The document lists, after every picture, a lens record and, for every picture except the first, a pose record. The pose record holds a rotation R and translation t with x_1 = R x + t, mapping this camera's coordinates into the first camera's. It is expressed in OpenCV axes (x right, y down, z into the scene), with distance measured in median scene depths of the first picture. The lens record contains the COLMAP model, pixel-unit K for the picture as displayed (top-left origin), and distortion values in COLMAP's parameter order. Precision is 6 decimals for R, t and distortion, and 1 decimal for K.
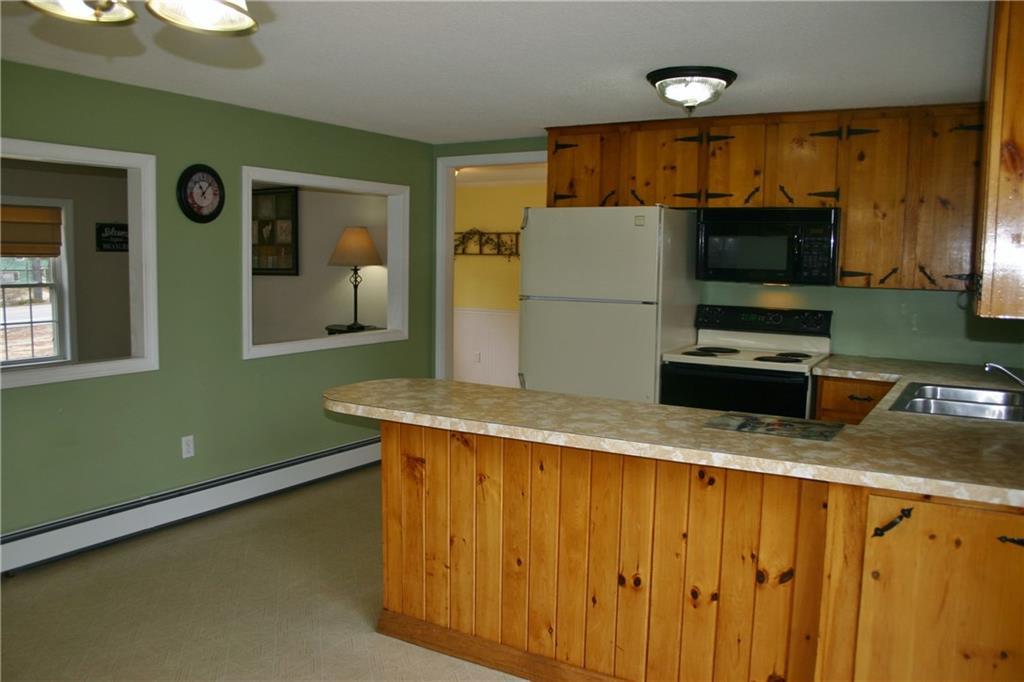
lens RADIAL K [[843.7, 0, 512.7], [0, 843.7, 360.0], [0, 0, 1]] dist [-0.144671, 0.122039]
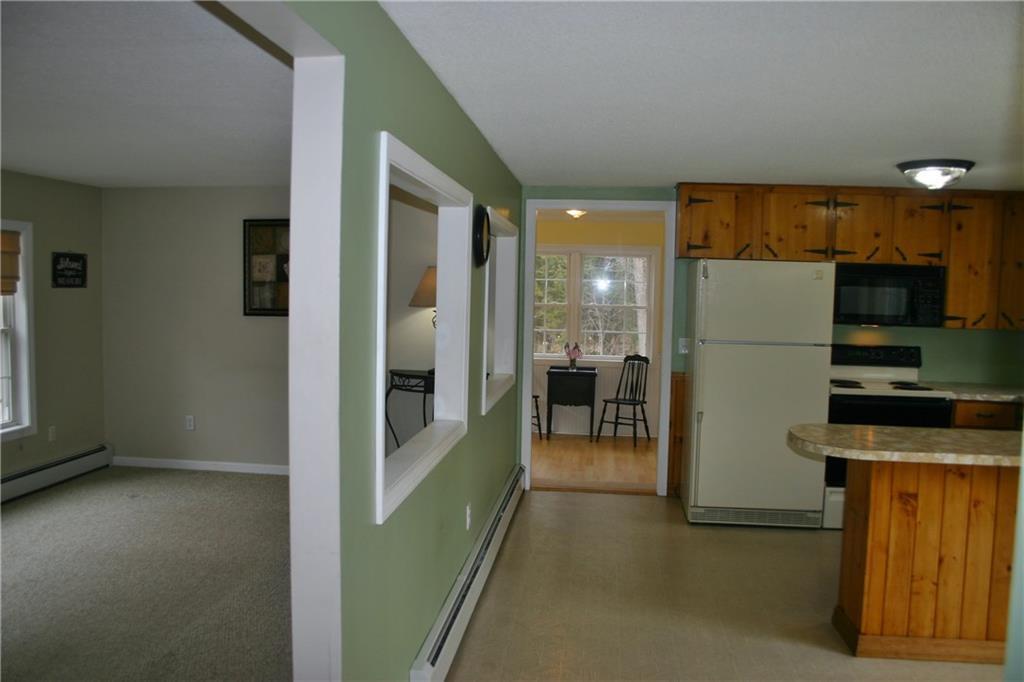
lens RADIAL K [[843.7, 0, 512.7], [0, 843.7, 360.0], [0, 0, 1]] dist [-0.144671, 0.122039]
pose [[0.904153, -0.033068, 0.425927, -0.702648], [0.043725, 0.998927, -0.015266, -0.047232], [-0.424965, 0.032426, 0.904629, 0.139264]]
